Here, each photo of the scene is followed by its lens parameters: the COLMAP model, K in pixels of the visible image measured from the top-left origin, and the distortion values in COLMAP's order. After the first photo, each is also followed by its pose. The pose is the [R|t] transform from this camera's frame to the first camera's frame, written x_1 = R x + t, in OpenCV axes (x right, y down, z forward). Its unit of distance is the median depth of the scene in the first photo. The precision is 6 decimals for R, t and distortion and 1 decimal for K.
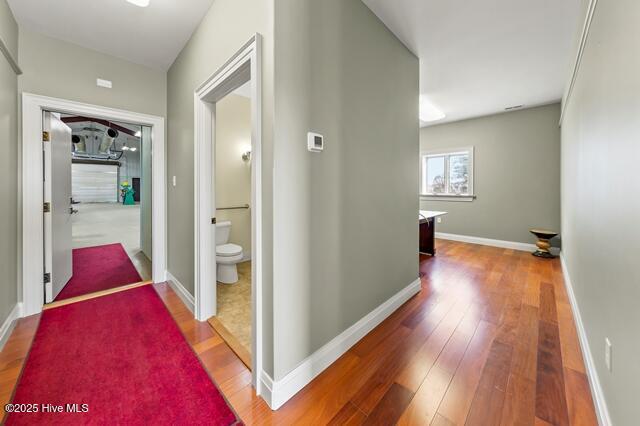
lens RADIAL K [[222.8, 0, 311.0], [0, 222.8, 188.9], [0, 0, 1]] dist [-0.001077, -0.000152]
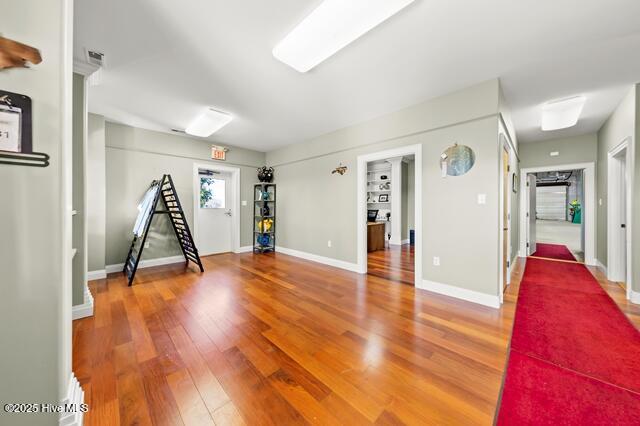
lens RADIAL K [[222.8, 0, 320.5], [0, 222.8, 206.2], [0, 0, 1]] dist [-0.001077, -0.000152]
pose [[0.016215, -0.000446, -0.999868, 0.894769], [-0.007167, 0.999974, -0.000562, 0.009389], [0.999843, 0.007175, 0.016211, -0.976741]]
